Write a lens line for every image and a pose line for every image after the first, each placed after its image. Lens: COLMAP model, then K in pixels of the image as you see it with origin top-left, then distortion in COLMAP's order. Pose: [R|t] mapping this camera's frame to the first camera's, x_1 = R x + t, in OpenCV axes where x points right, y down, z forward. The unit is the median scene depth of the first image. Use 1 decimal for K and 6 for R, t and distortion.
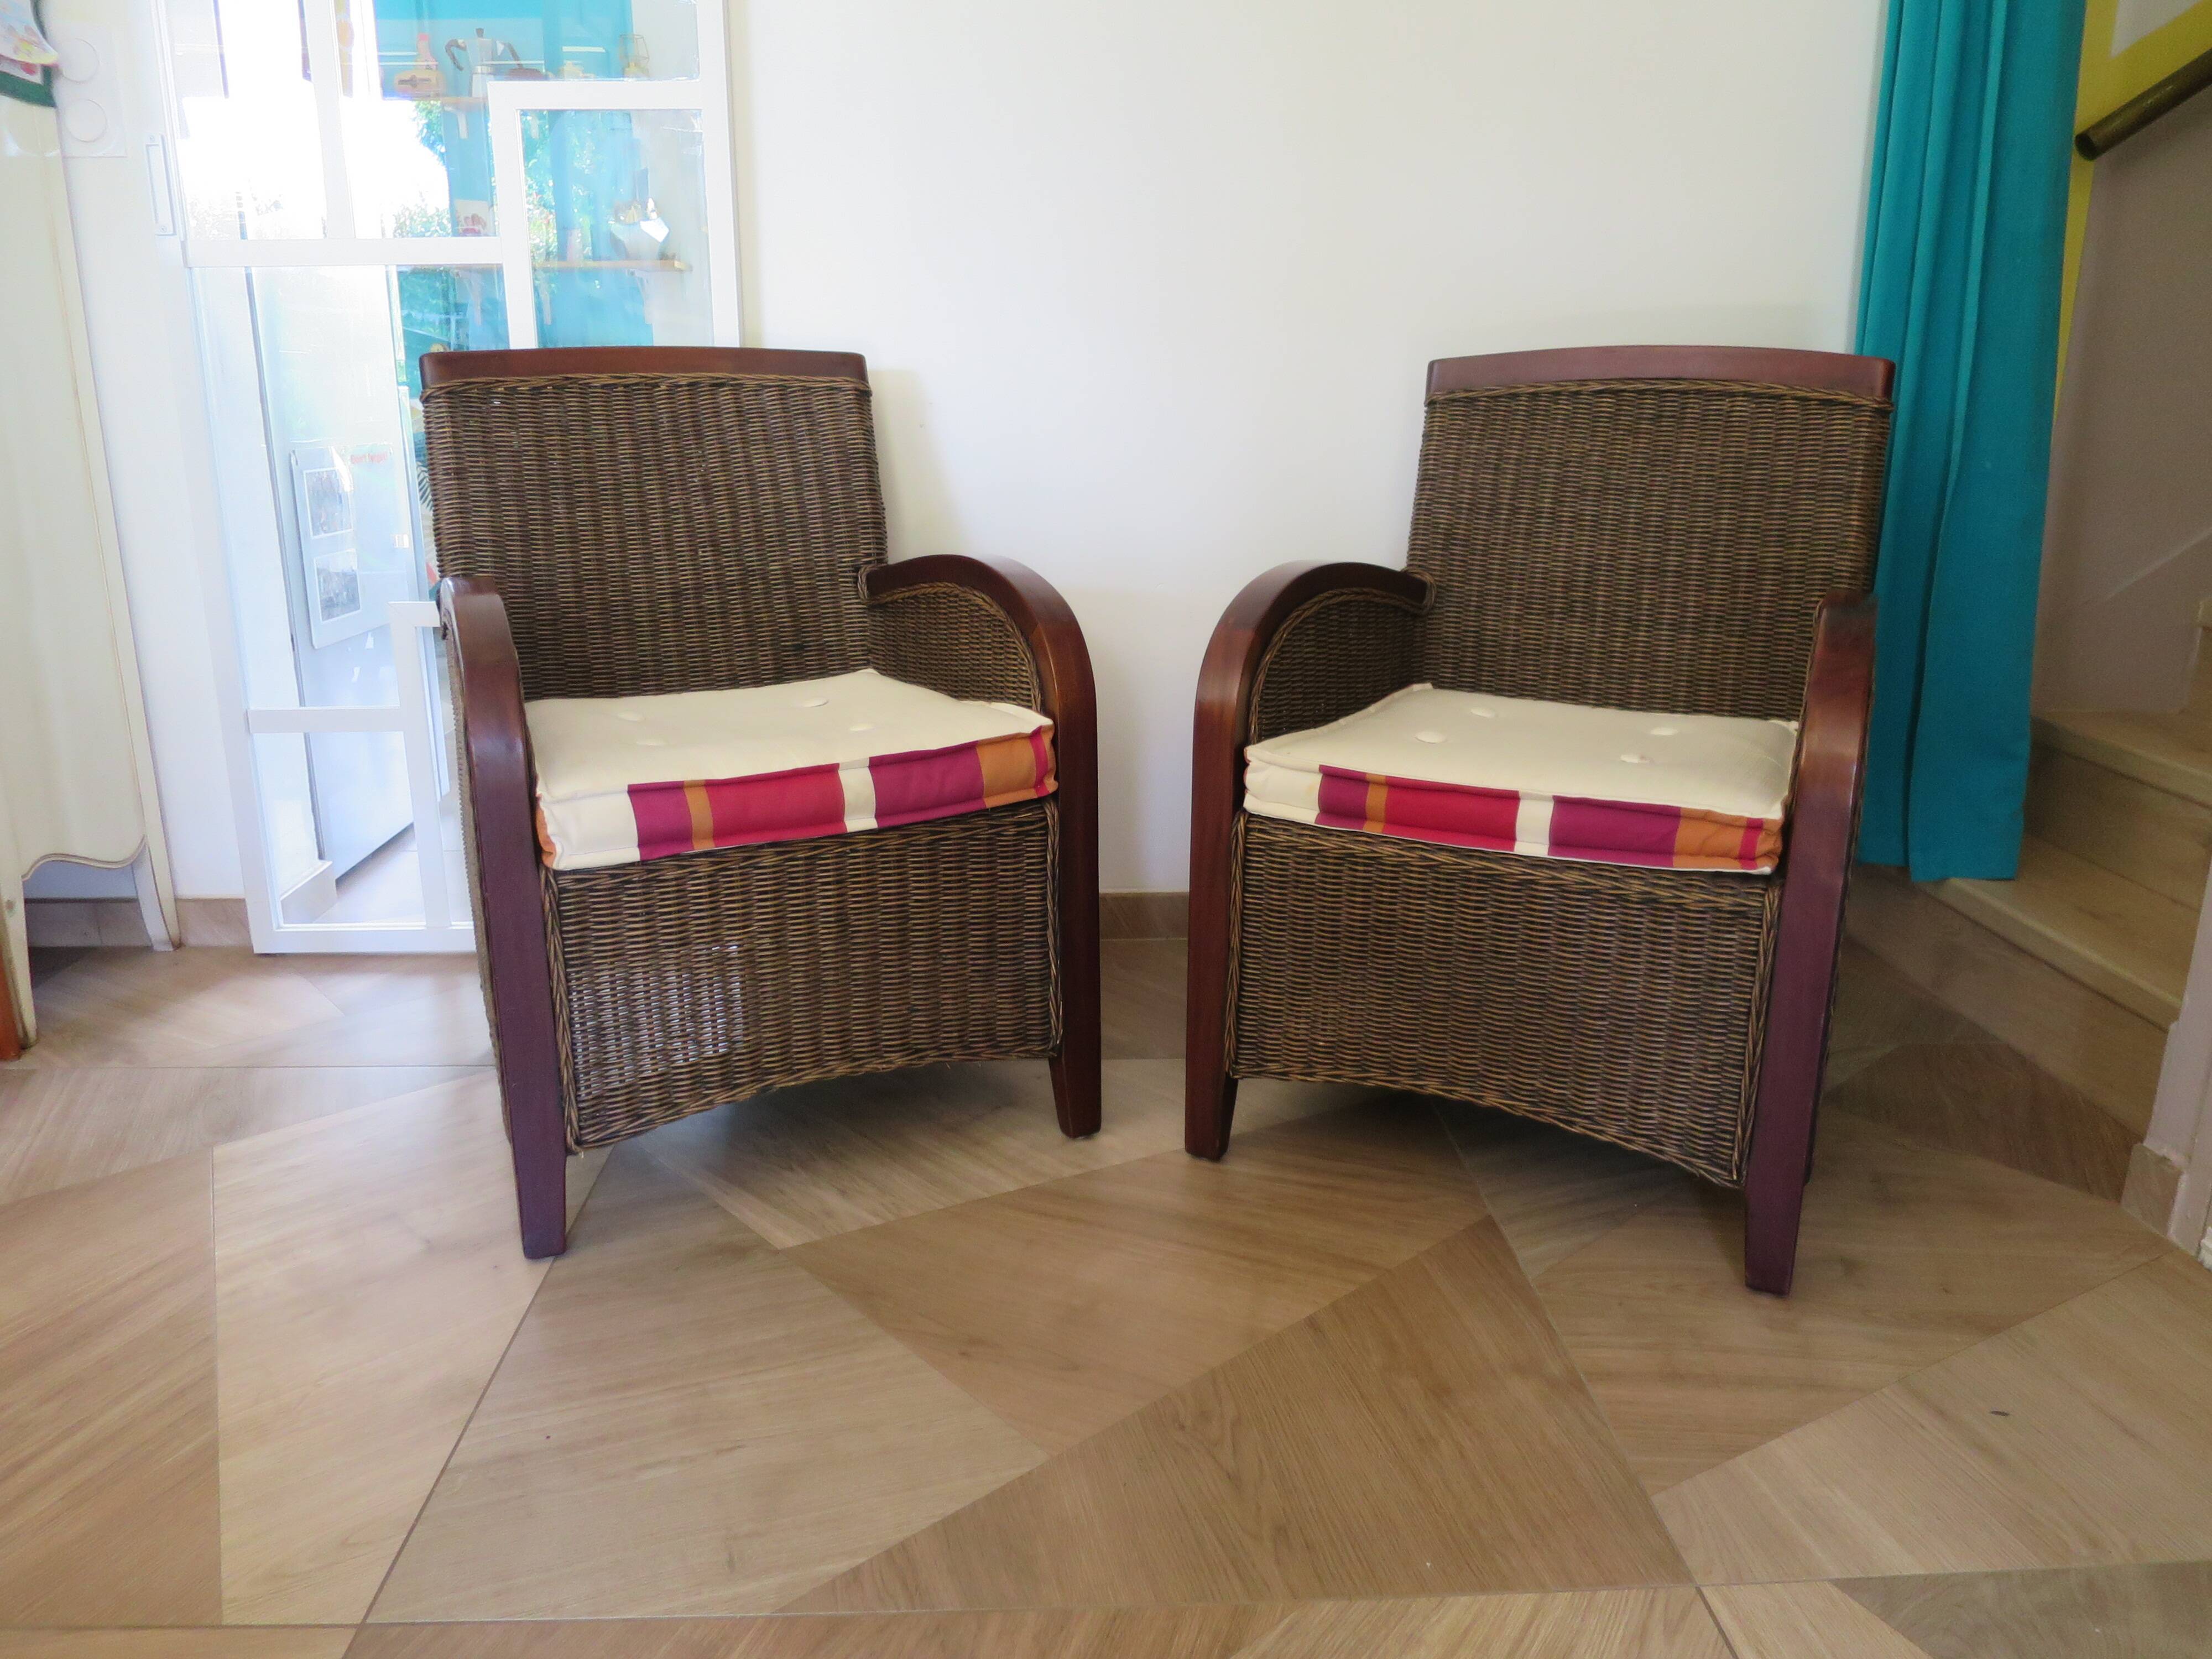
lens RADIAL K [[1579.7, 0, 1108.5], [0, 1579.7, 869.9], [0, 0, 1]] dist [-0.050729, 0.013713]
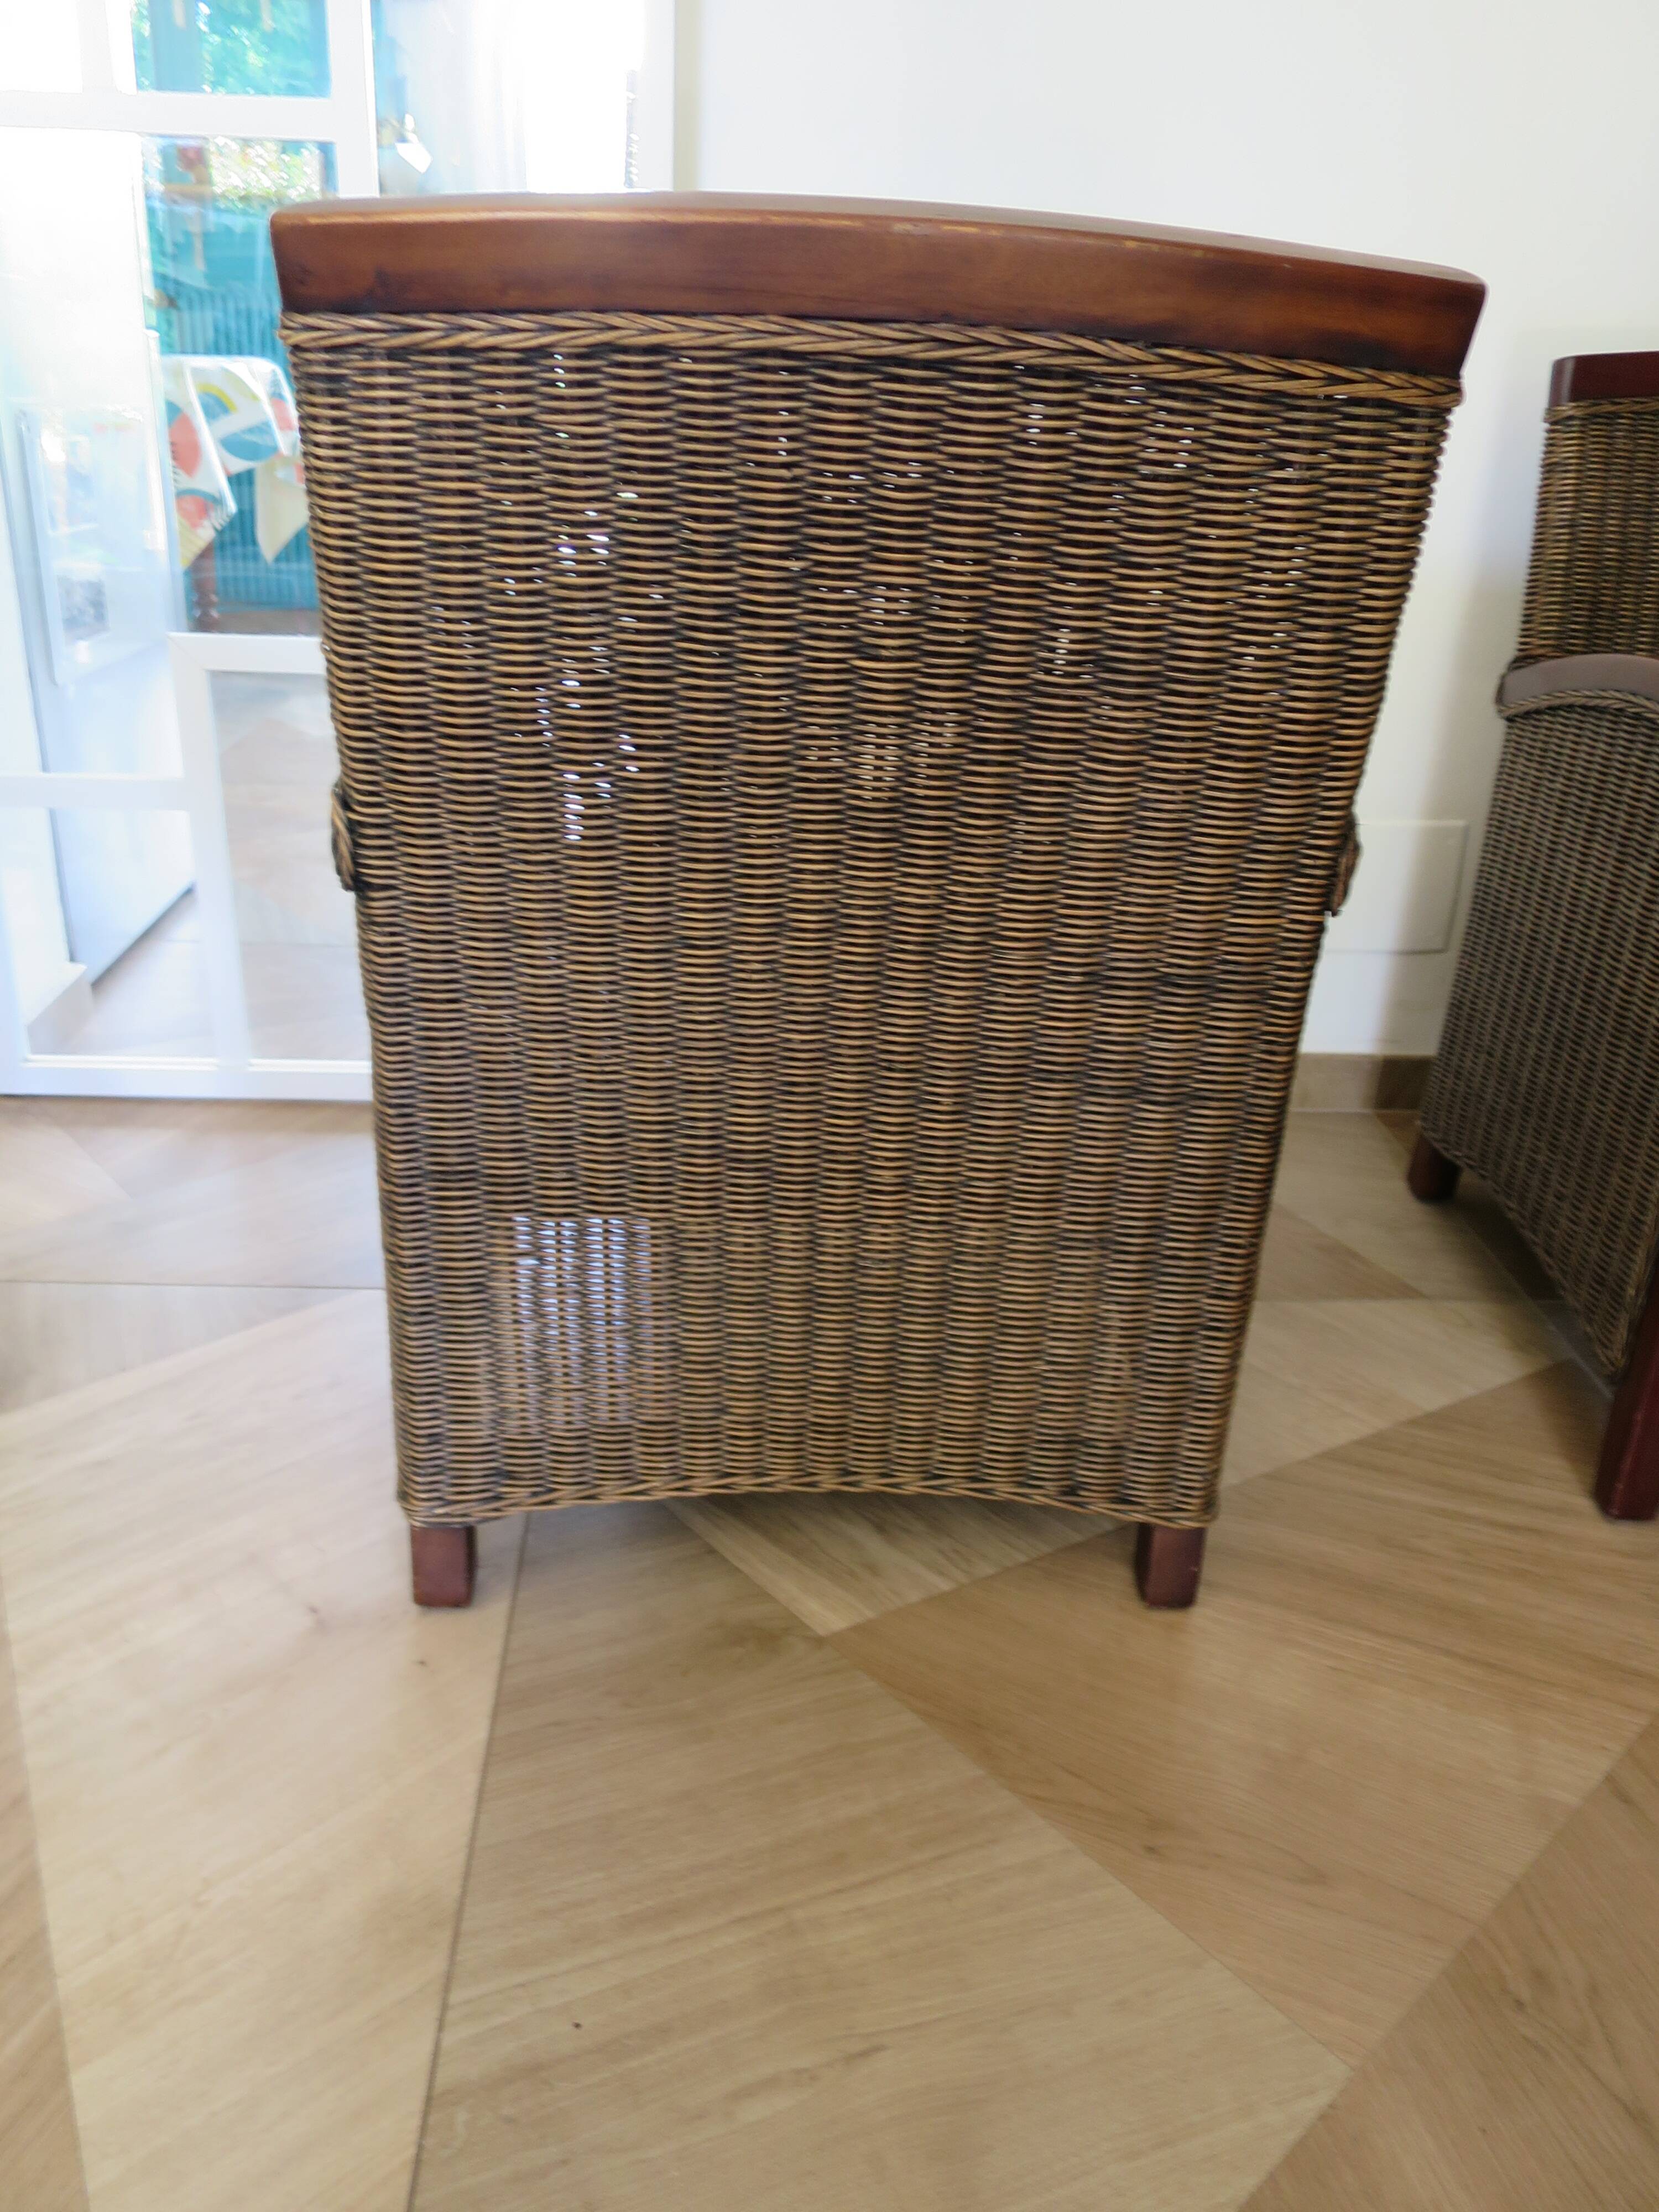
lens RADIAL K [[1579.7, 0, 832.3], [0, 1579.7, 1135.2], [0, 0, 1]] dist [-0.050729, 0.013713]
pose [[0.999115, 0.033709, 0.025176, -0.234989], [-0.037093, 0.988143, 0.148991, -0.086467], [-0.019856, -0.149793, 0.988518, 0.344176]]
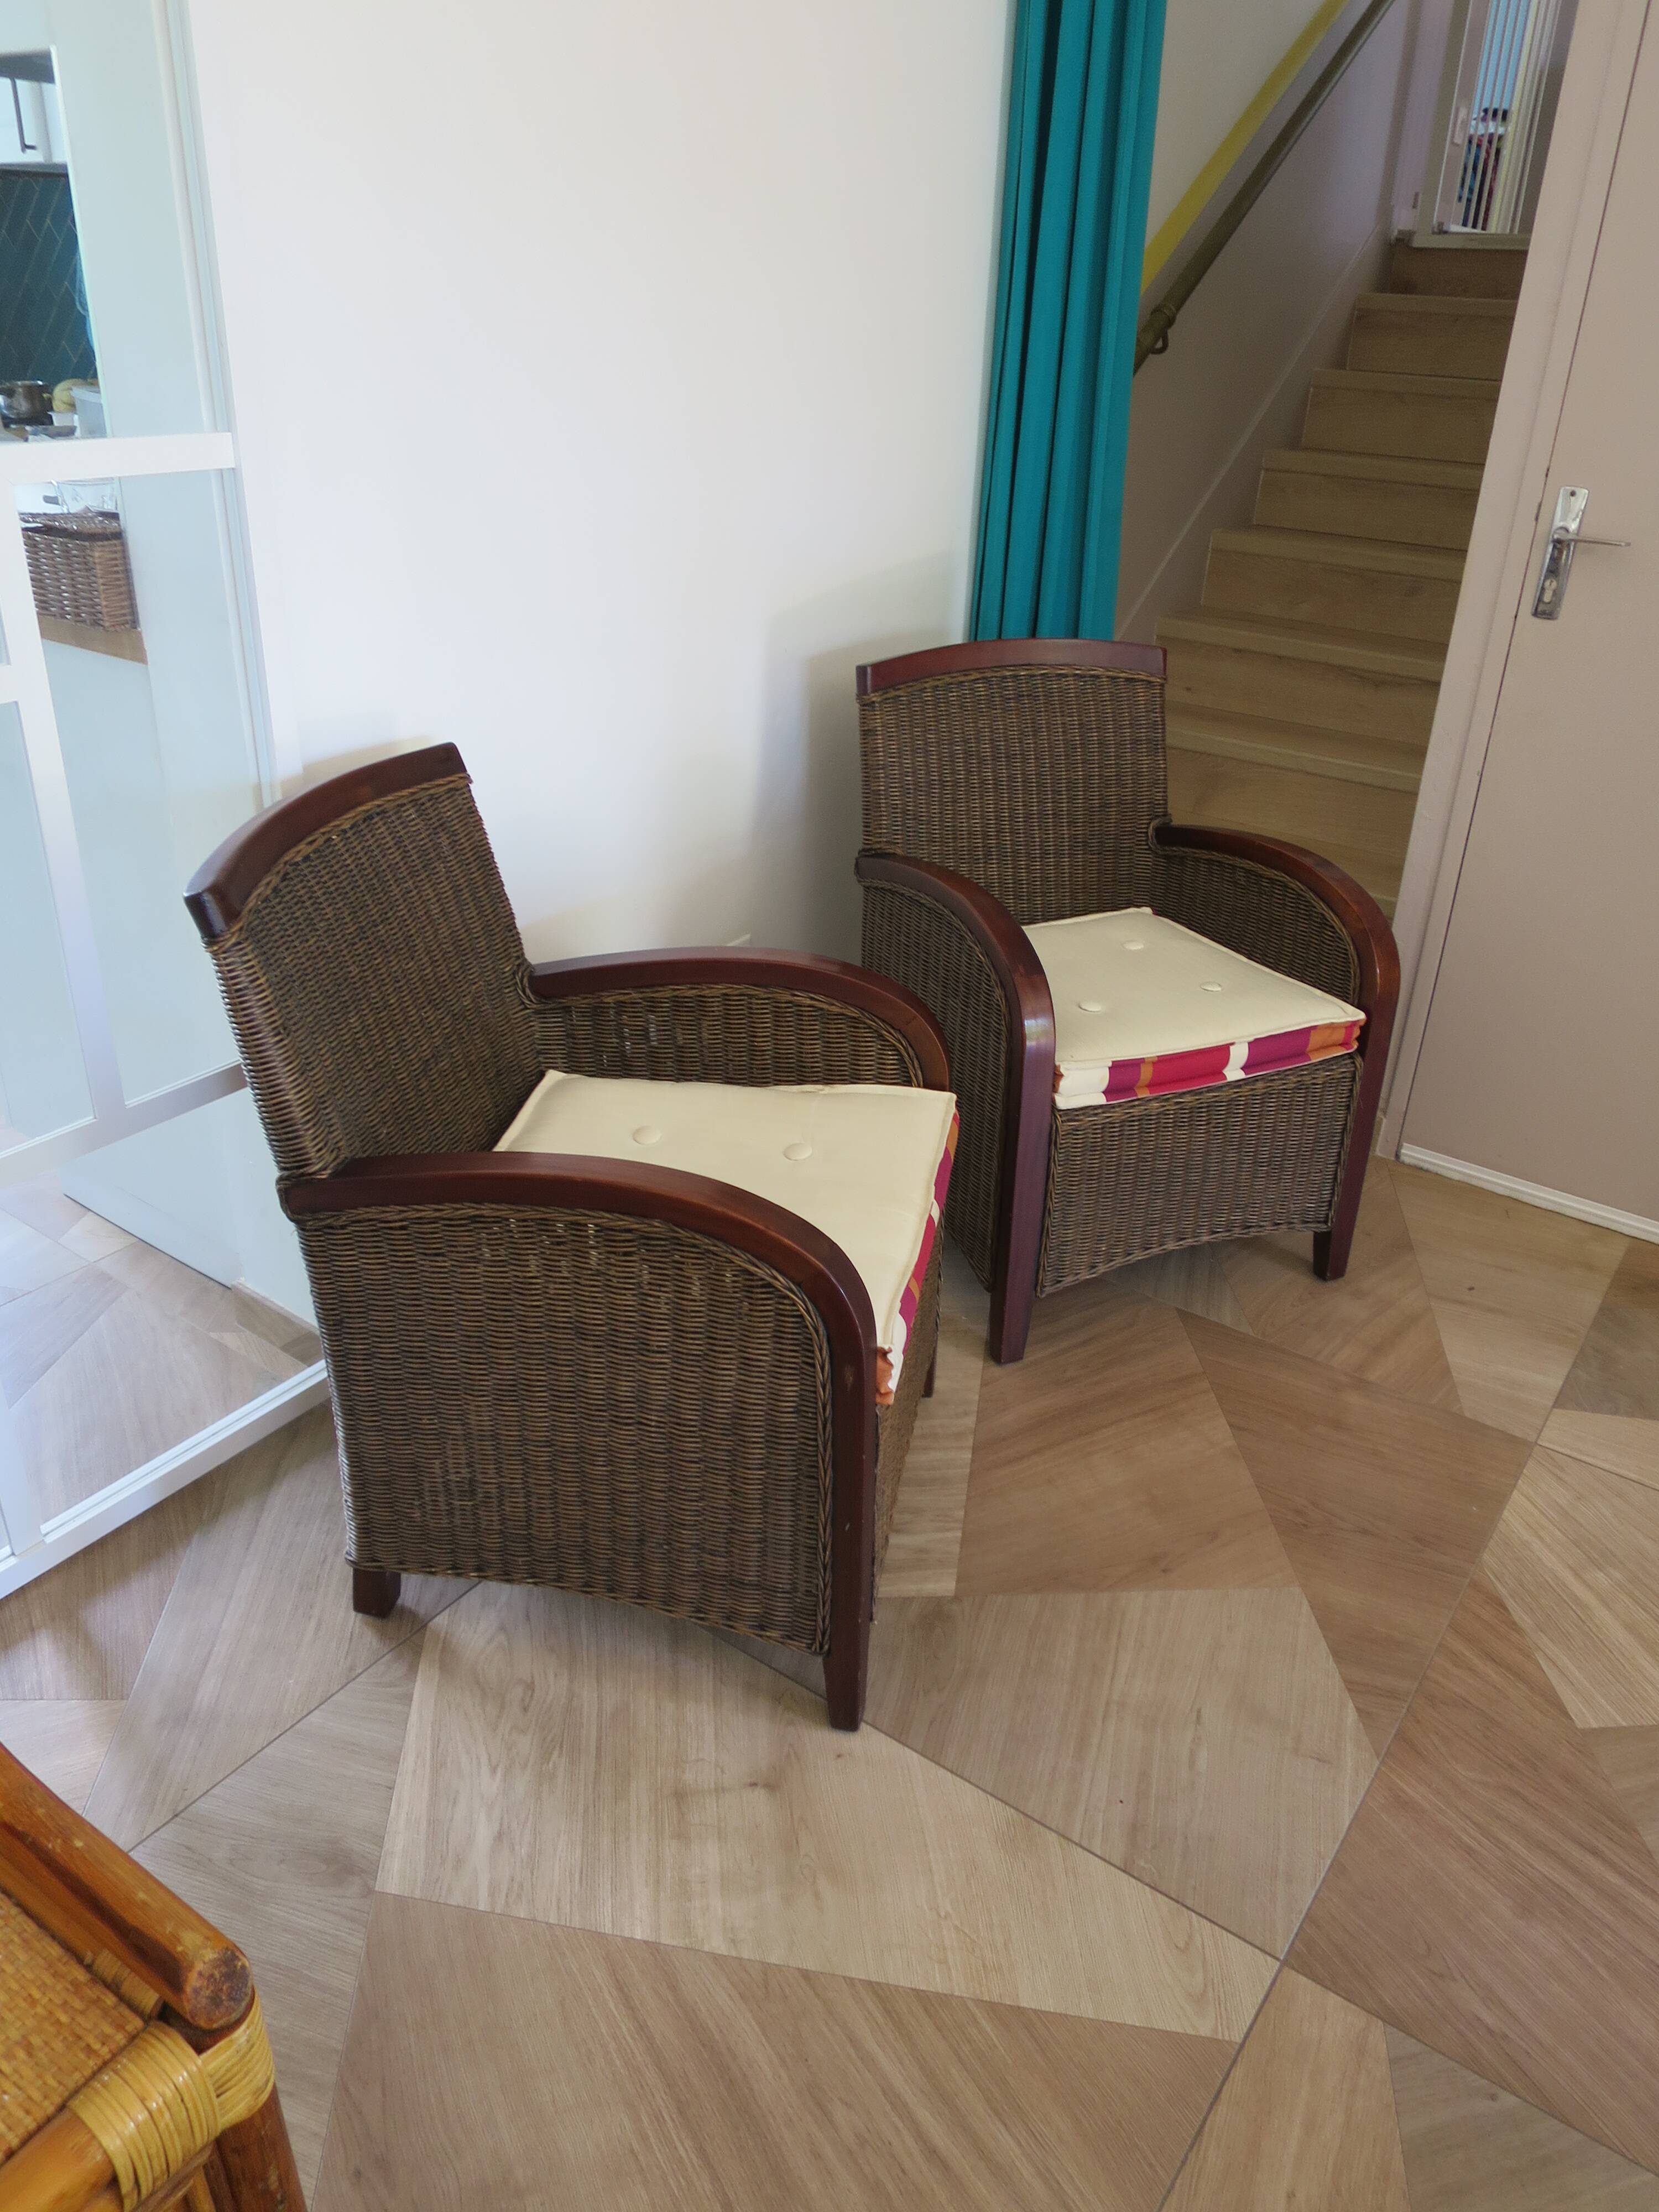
lens RADIAL K [[1579.7, 0, 836.2], [0, 1579.7, 1119.5], [0, 0, 1]] dist [-0.050729, 0.013713]
pose [[0.614663, -0.352051, 0.705868, -0.997470], [0.198049, 0.935088, 0.293915, -0.472263], [-0.763522, -0.040862, 0.644487, 0.321335]]
